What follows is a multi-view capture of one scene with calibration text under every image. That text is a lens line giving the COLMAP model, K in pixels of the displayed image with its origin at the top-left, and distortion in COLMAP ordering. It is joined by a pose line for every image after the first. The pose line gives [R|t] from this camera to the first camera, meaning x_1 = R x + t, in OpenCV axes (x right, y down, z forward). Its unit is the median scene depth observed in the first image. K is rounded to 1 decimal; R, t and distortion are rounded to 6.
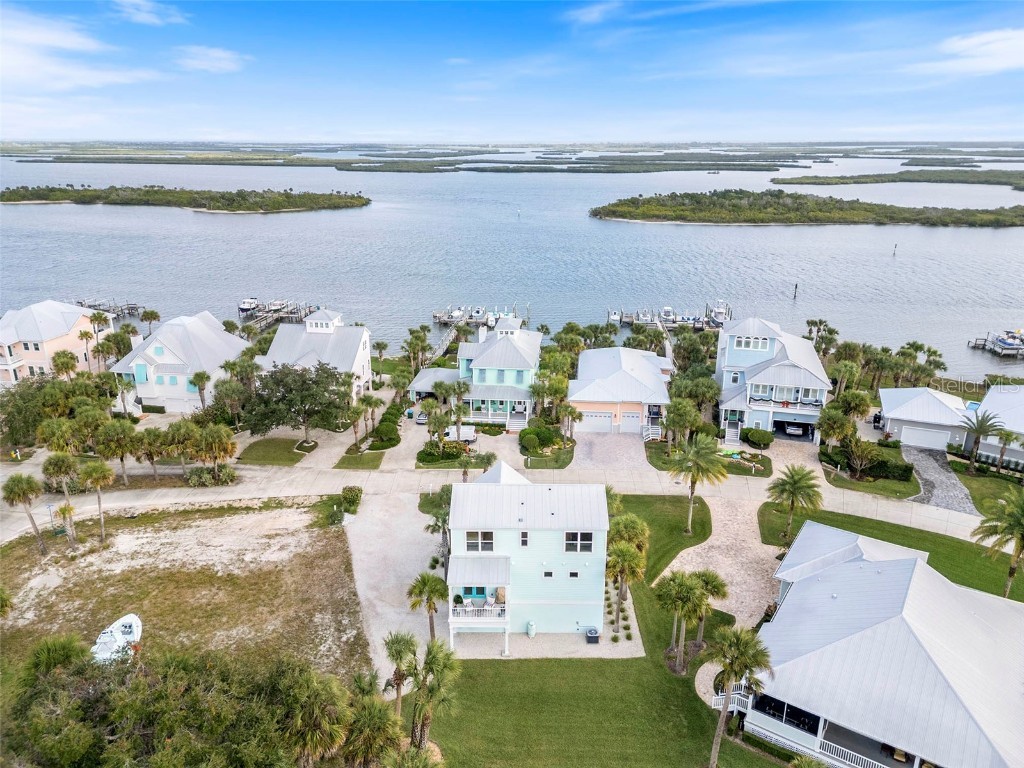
lens RADIAL K [[712.0, 0, 512.0], [0, 712.0, 384.0], [0, 0, 1]] dist [0.097096, -0.125051]
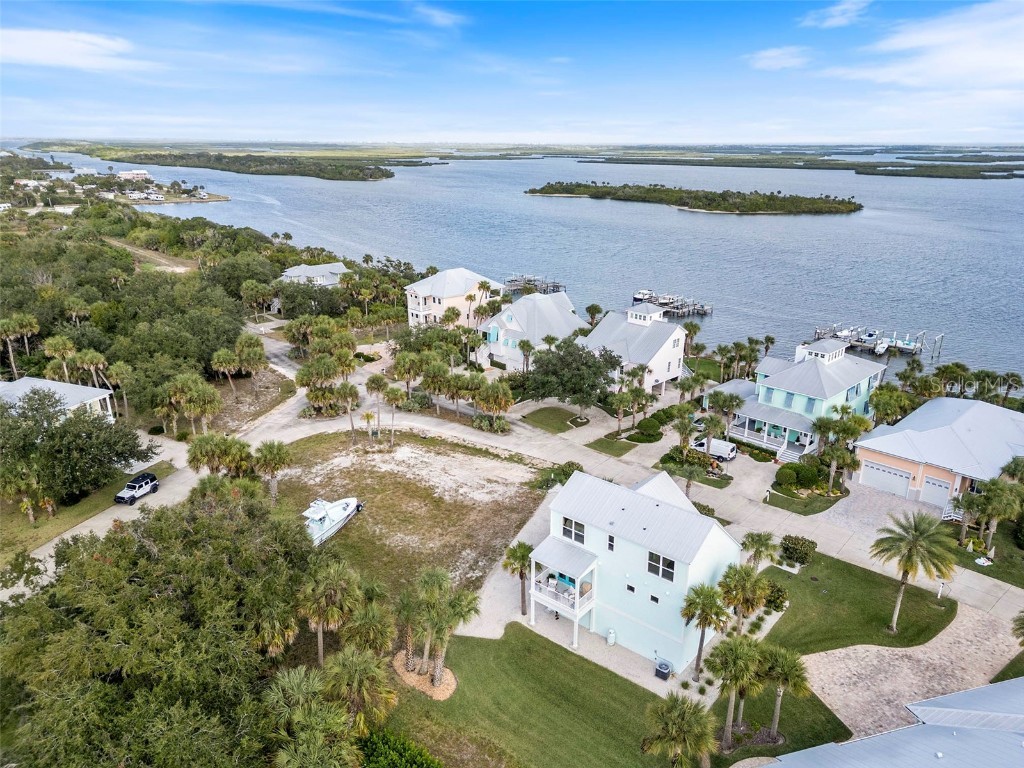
lens RADIAL K [[712.0, 0, 512.0], [0, 712.0, 384.0], [0, 0, 1]] dist [0.097096, -0.125051]
pose [[0.771622, 0.205334, -0.602027, 0.277514], [-0.207412, 0.975955, 0.067029, -0.020816], [0.601314, 0.073147, 0.795657, 0.071212]]
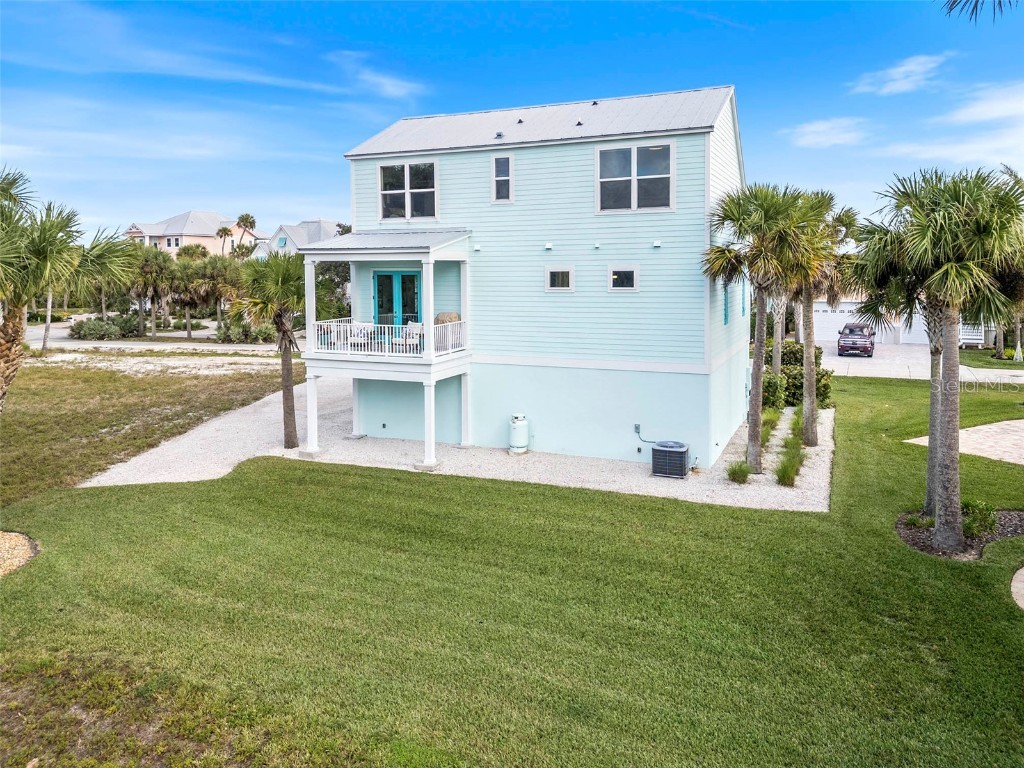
lens RADIAL K [[728.1, 0, 512.8], [0, 728.1, 293.2], [0, 0, 1]] dist [0.101694, -0.133734]
pose [[0.919177, 0.002088, -0.393839, 0.112724], [-0.118766, 0.954905, -0.272124, 0.236035], [0.375510, 0.296905, 0.877975, 0.395250]]
